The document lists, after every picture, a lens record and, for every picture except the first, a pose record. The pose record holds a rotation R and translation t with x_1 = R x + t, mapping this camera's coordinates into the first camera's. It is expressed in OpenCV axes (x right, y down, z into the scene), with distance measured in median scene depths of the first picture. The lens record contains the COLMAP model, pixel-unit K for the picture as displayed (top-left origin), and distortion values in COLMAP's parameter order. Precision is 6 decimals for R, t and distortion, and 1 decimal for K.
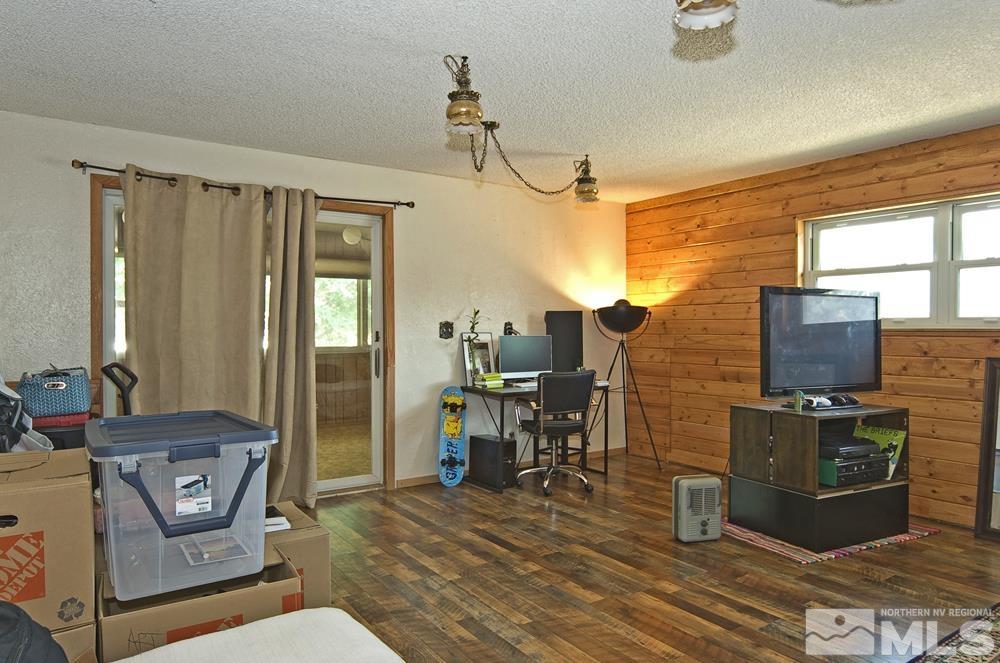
lens RADIAL K [[644.8, 0, 500.0], [0, 644.8, 331.5], [0, 0, 1]] dist [-0.001218, -0.000726]
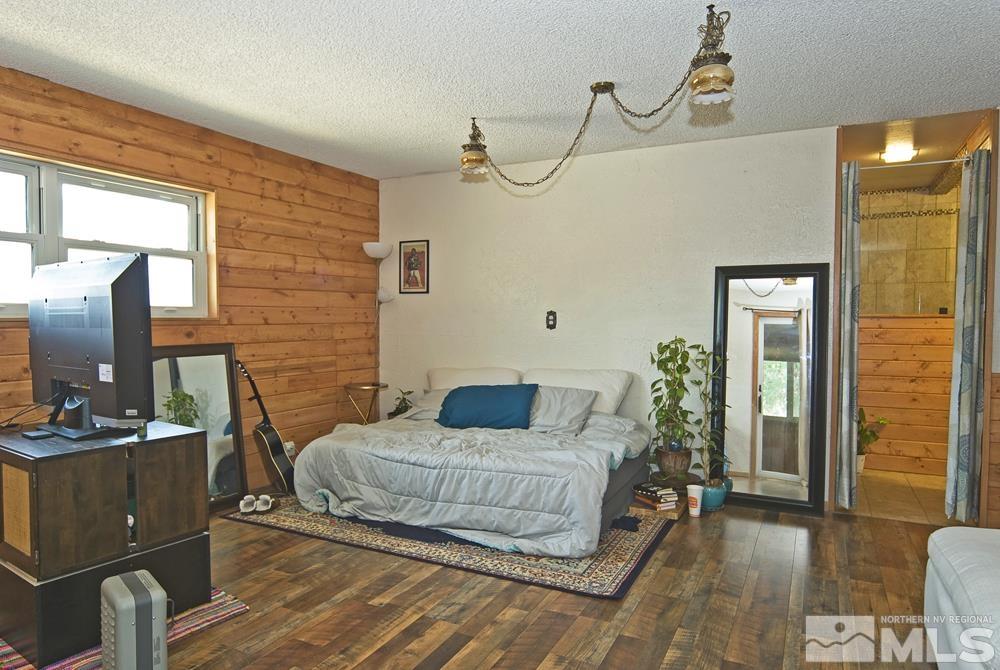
lens RADIAL K [[622.6, 0, 500.0], [0, 622.6, 335.0], [0, 0, 1]] dist [-0.001936, -0.000536]
pose [[-0.476501, -0.028252, 0.878720, -0.358451], [0.002517, 0.999436, 0.033498, -0.009104], [-0.879170, 0.018173, -0.476161, 1.096970]]
